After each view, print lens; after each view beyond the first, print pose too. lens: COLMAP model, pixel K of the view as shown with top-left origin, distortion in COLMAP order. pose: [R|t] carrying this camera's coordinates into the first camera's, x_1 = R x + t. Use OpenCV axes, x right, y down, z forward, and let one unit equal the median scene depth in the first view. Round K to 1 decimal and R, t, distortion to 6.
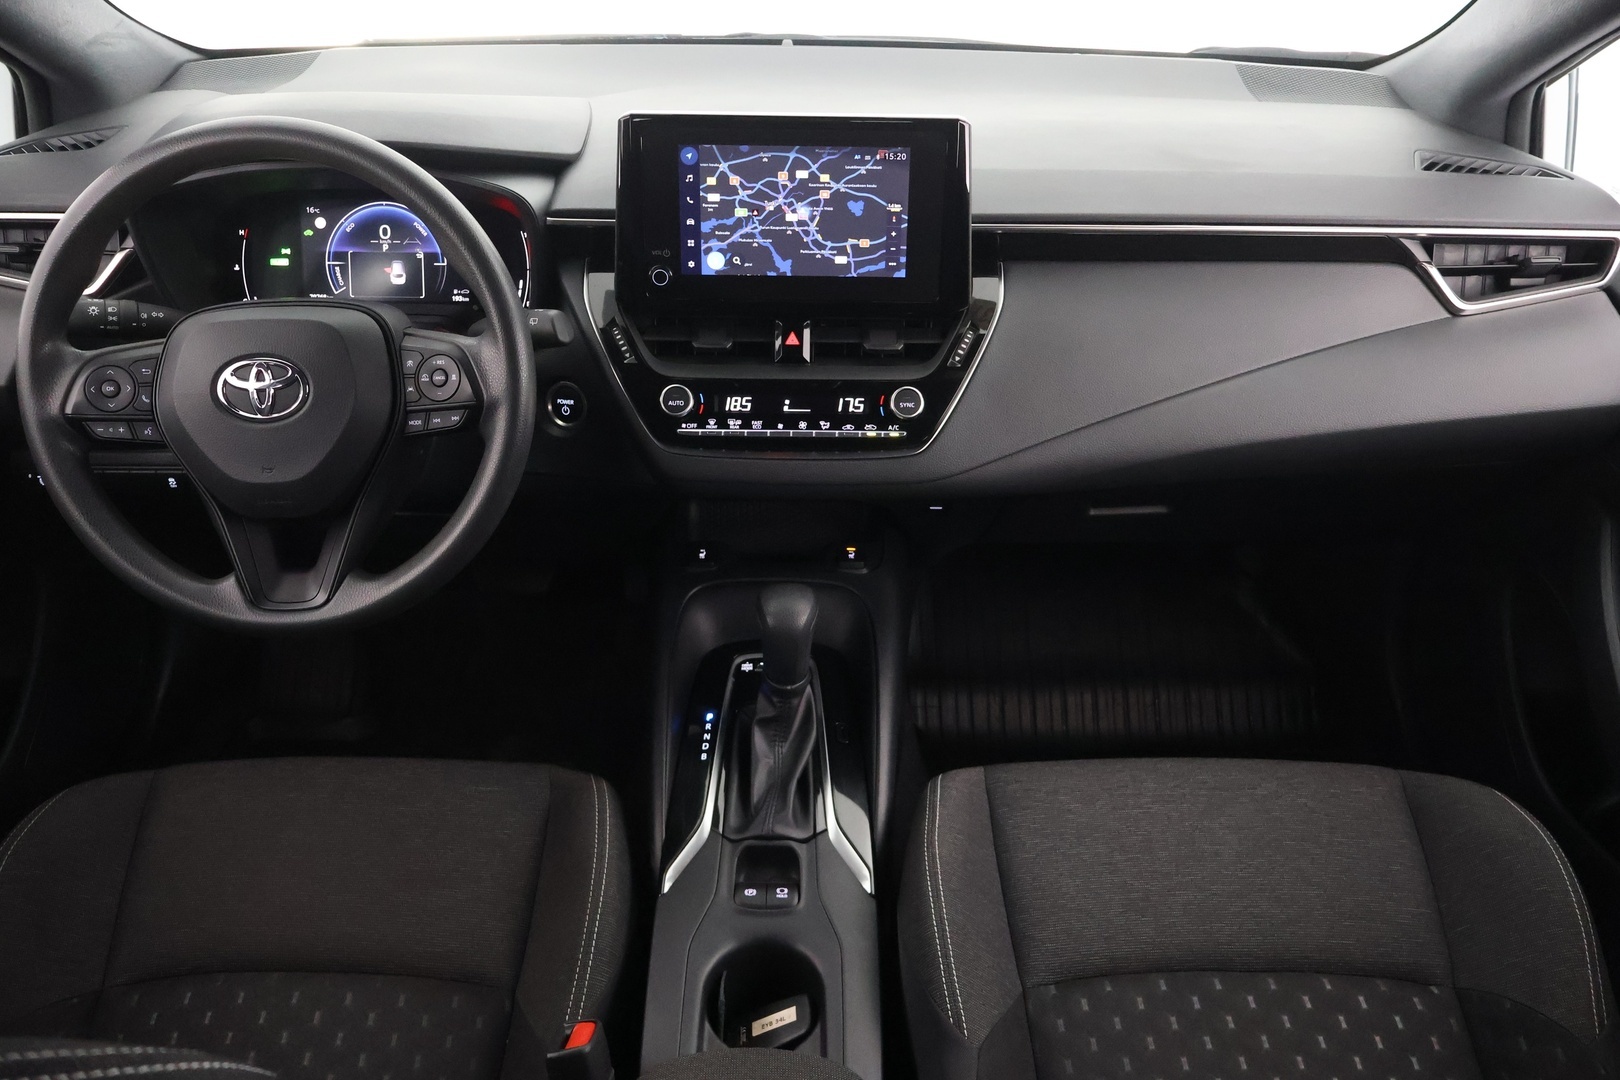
lens RADIAL K [[1323.2, 0, 810.0], [0, 1323.2, 540.0], [0, 0, 1]] dist [-0.029964, -0.001082]
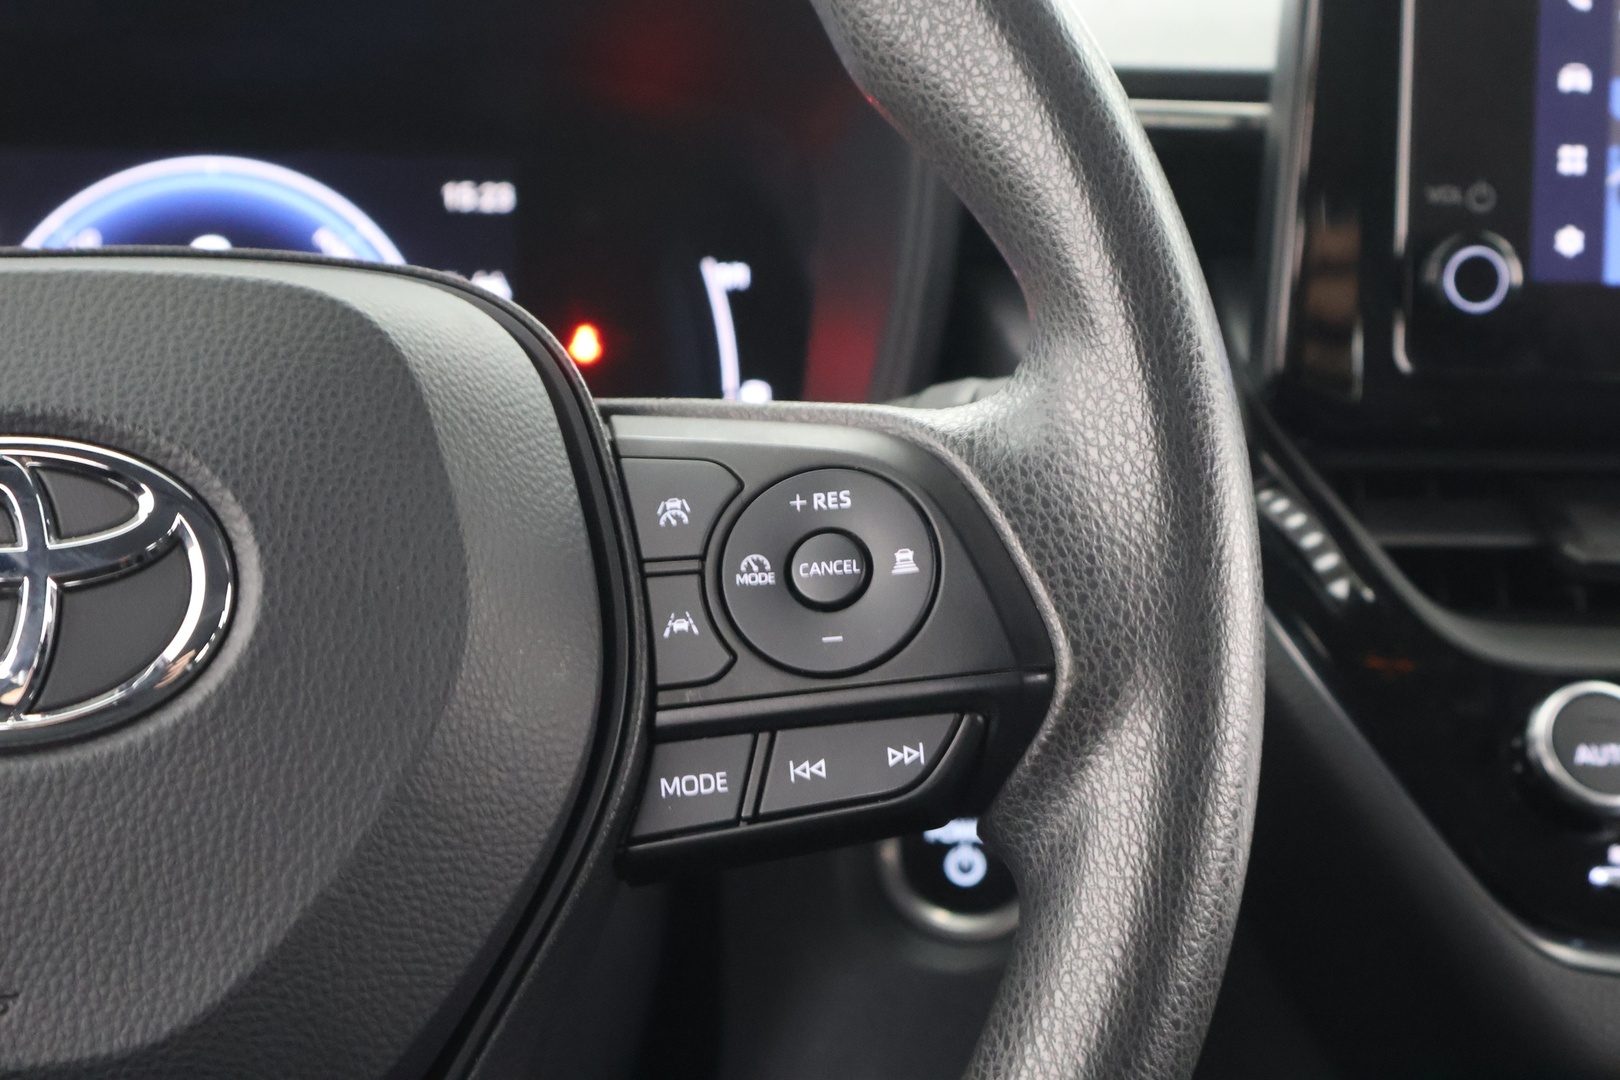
lens RADIAL K [[2736.1, 0, 810.0], [0, 2736.1, 540.0], [0, 0, 1]] dist [0.007376, -0.021966]
pose [[0.993225, -0.007893, 0.115935, -0.302860], [0.045851, 0.943361, -0.328586, 0.016617], [-0.106775, 0.331676, 0.937331, 0.534532]]
